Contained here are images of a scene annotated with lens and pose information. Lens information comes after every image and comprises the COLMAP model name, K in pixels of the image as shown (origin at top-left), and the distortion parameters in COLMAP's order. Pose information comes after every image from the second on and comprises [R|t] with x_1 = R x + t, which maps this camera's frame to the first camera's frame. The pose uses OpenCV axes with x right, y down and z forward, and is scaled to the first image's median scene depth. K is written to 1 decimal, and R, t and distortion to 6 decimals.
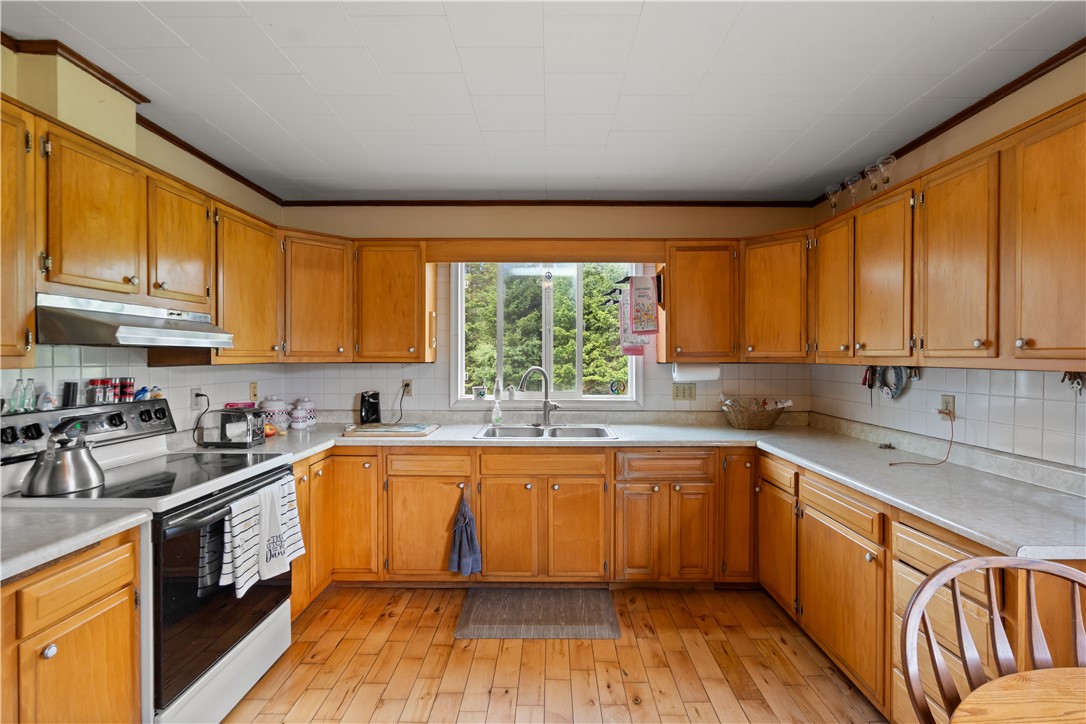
lens RADIAL K [[486.9, 0, 543.0], [0, 486.9, 362.0], [0, 0, 1]] dist [-0.001658, -0.000339]
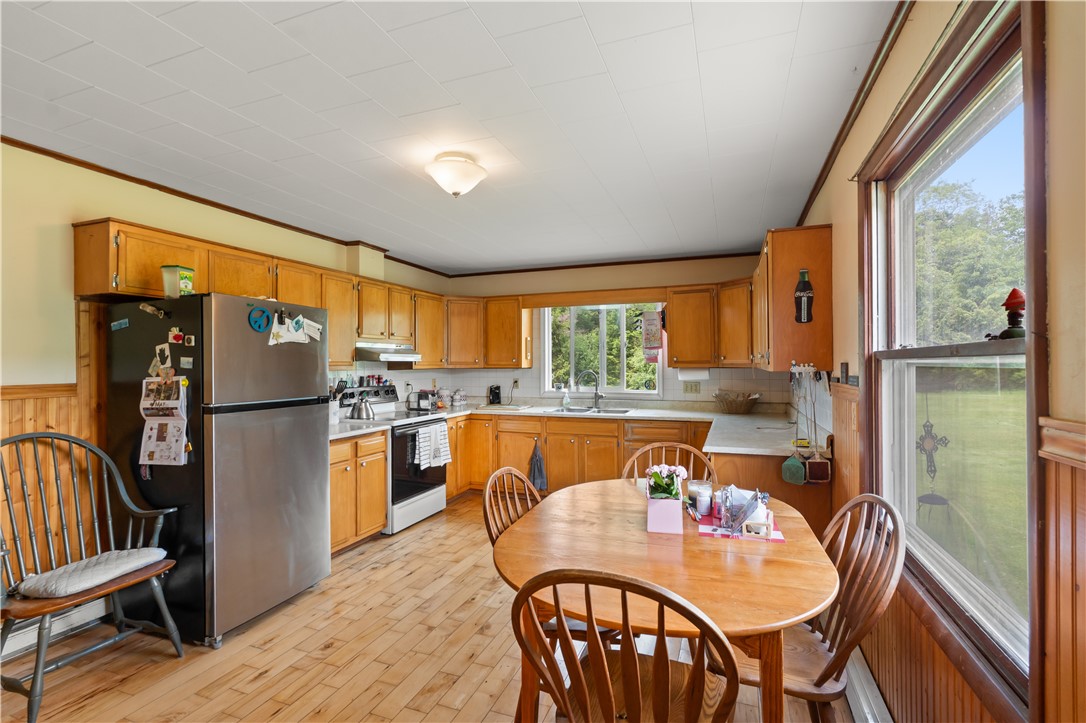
lens RADIAL K [[486.9, 0, 543.0], [0, 486.9, 361.5], [0, 0, 1]] dist [-0.001658, -0.000339]
pose [[0.937510, -0.007462, -0.347878, 0.496943], [0.002673, 0.999895, -0.014244, 0.003465], [0.347948, 0.012424, 0.937432, -0.667637]]
